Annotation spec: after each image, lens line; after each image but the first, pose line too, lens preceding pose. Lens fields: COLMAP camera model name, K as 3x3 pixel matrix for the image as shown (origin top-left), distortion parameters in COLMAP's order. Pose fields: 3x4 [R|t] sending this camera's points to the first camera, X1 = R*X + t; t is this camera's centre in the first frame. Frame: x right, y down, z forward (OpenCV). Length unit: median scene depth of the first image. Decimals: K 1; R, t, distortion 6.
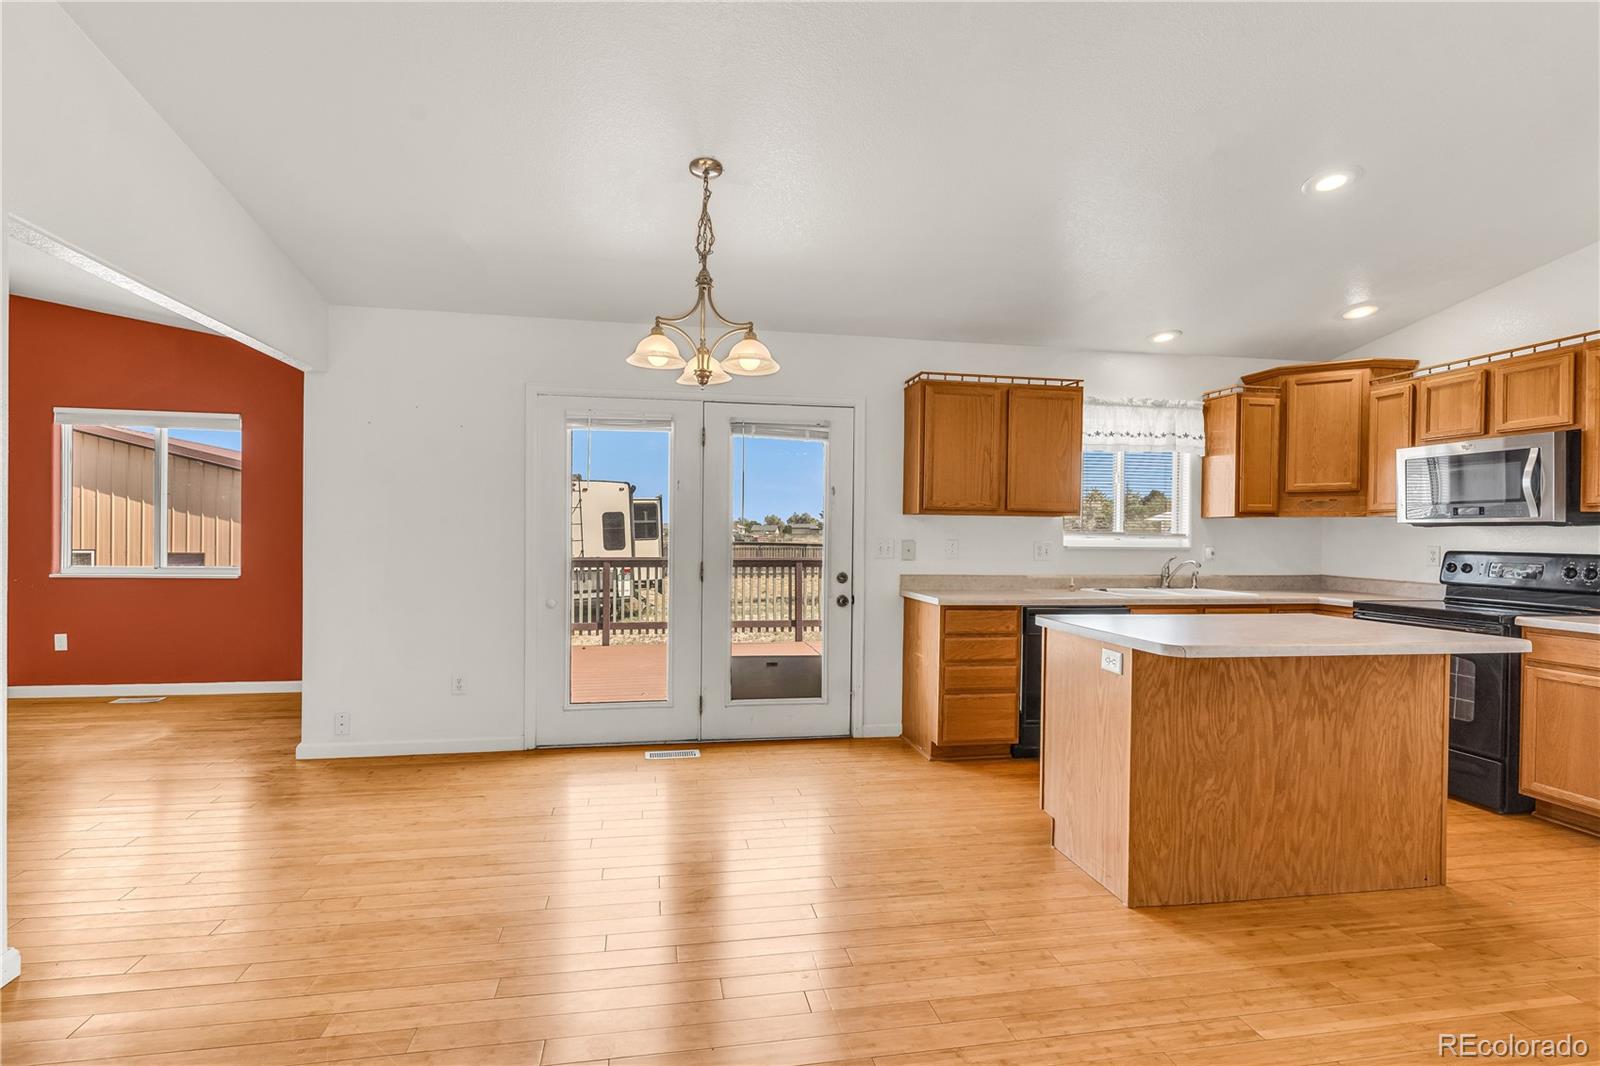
lens RADIAL K [[762.1, 0, 795.1], [0, 762.1, 541.2], [0, 0, 1]] dist [0.002657, 0.000424]
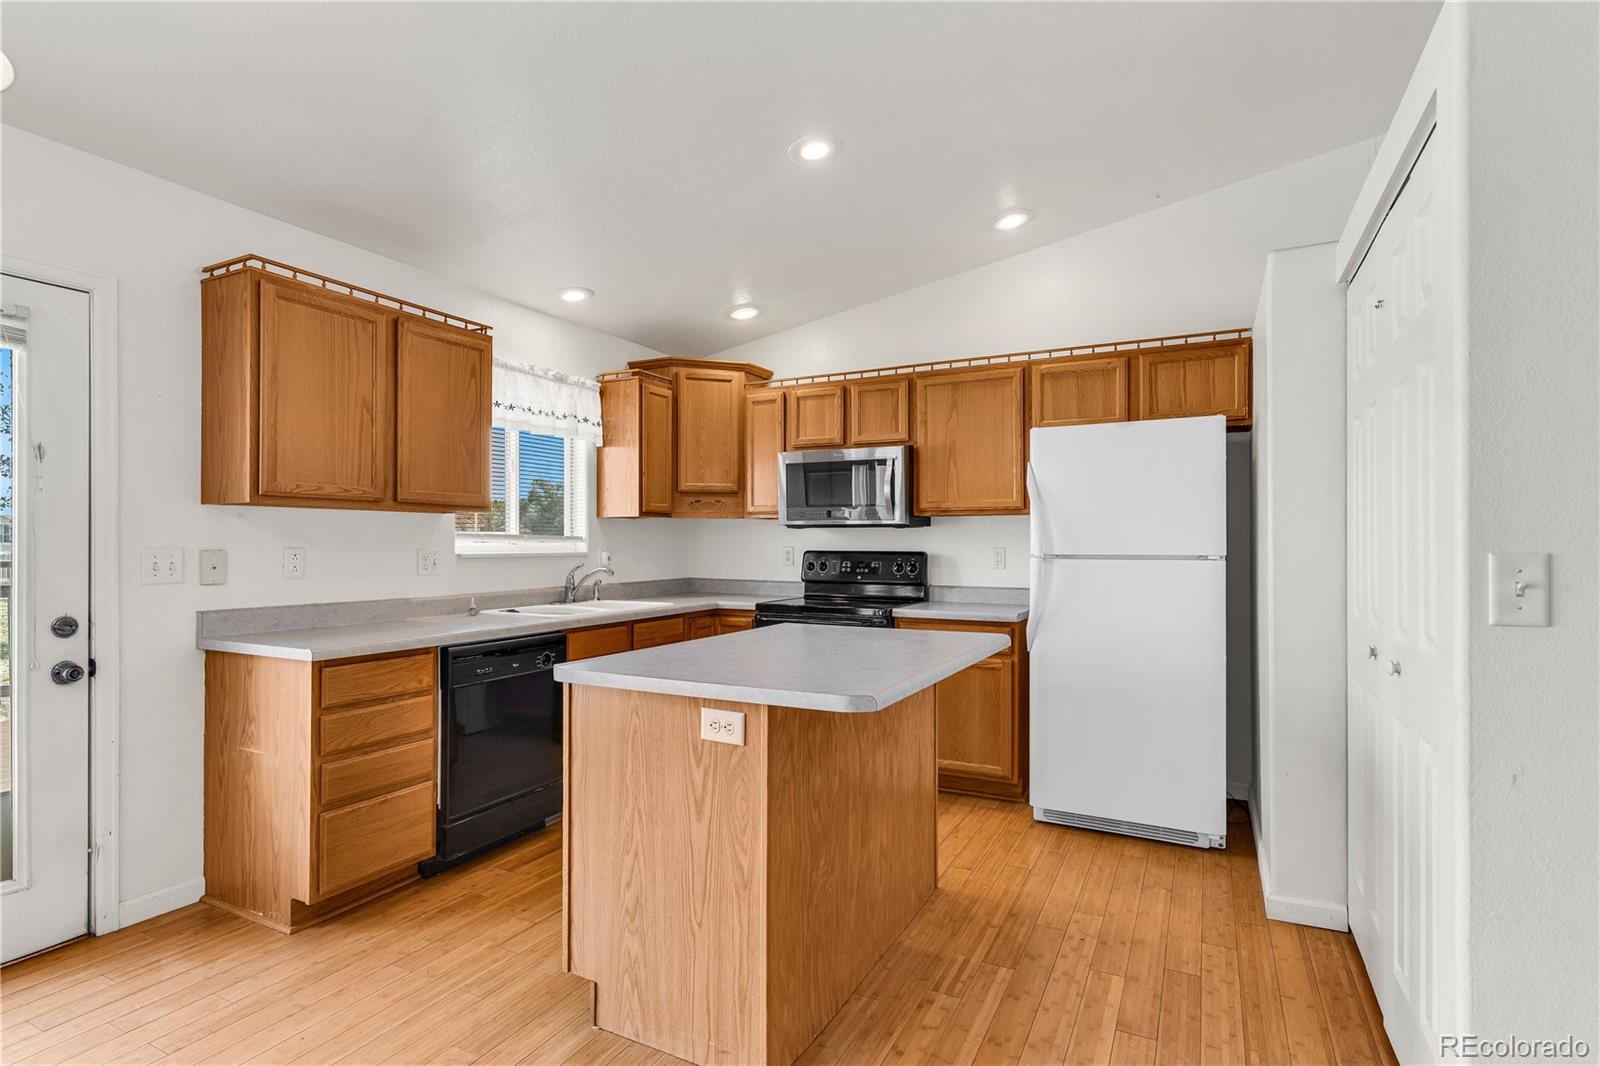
lens RADIAL K [[811.4, 0, 779.6], [0, 811.4, 540.6], [0, 0, 1]] dist [0.002827, -0.000883]
pose [[0.627191, -0.008668, 0.778817, -0.060620], [0.013370, 0.999911, 0.000362, -0.002636], [-0.778750, 0.010186, 0.627251, 0.304100]]
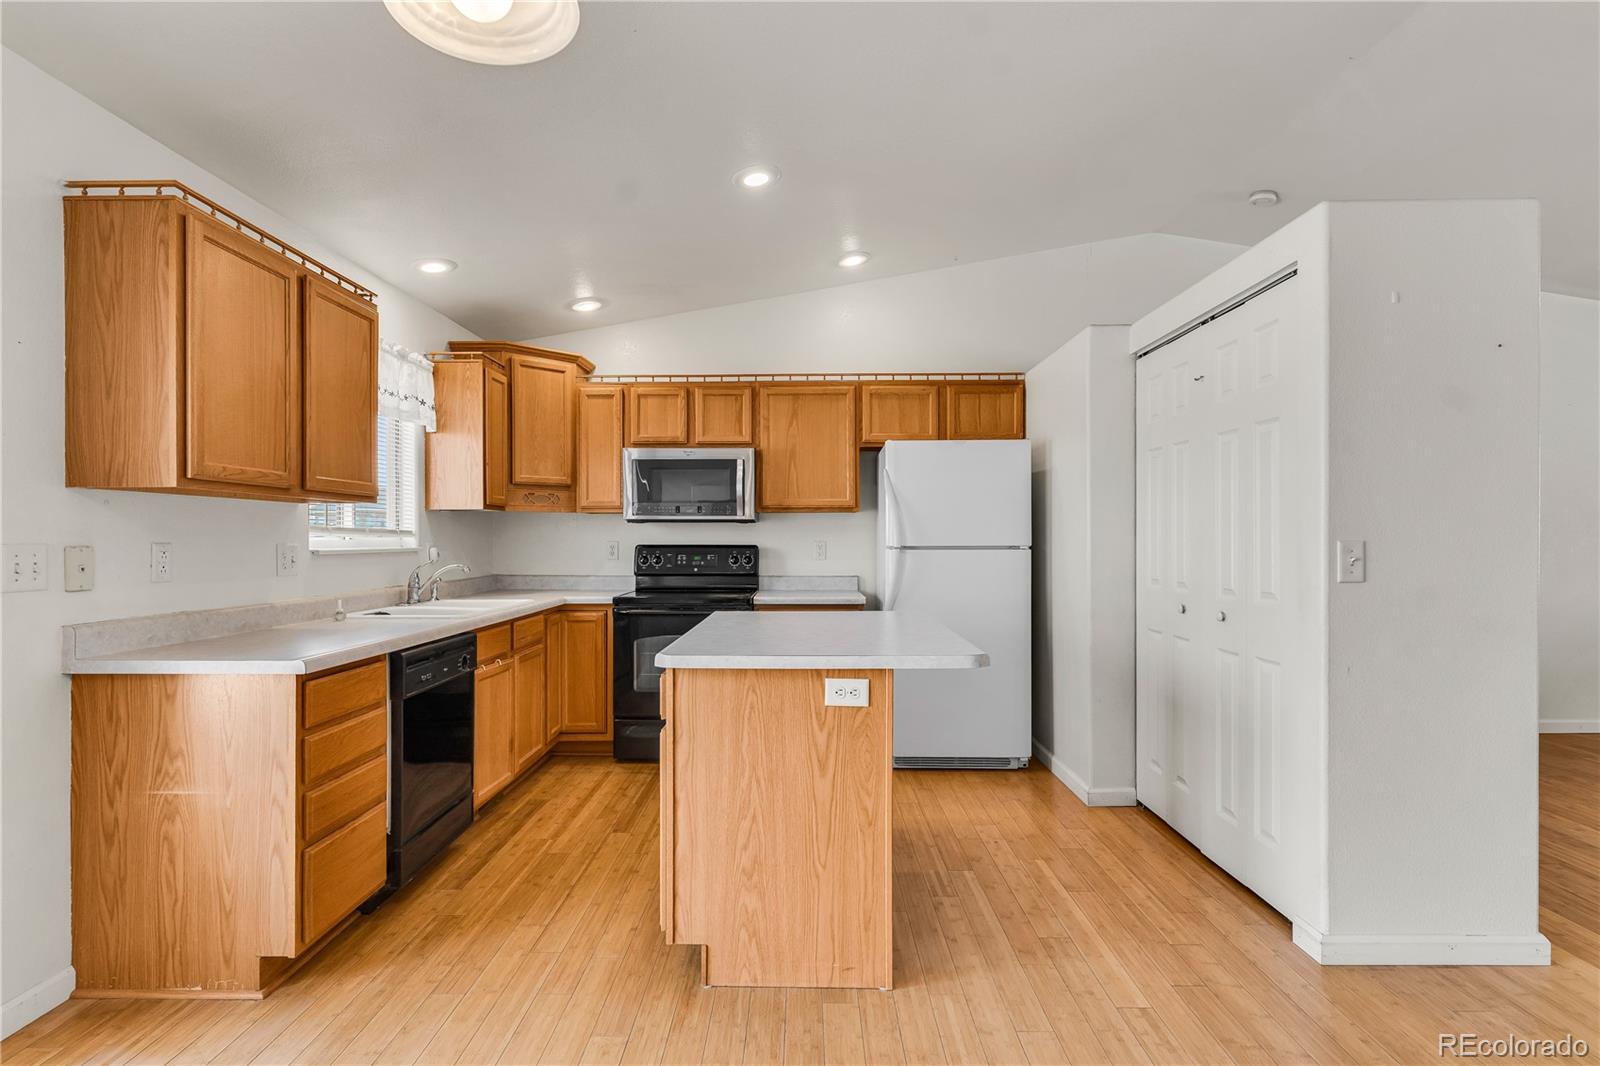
lens RADIAL K [[808.0, 0, 809.4], [0, 808.0, 540.5], [0, 0, 1]] dist [0.000598, -0.000484]
pose [[0.201915, -0.014934, 0.979289, -0.234434], [0.012435, 0.999842, 0.012684, -0.005374], [-0.979324, 0.009617, 0.202068, 0.512289]]
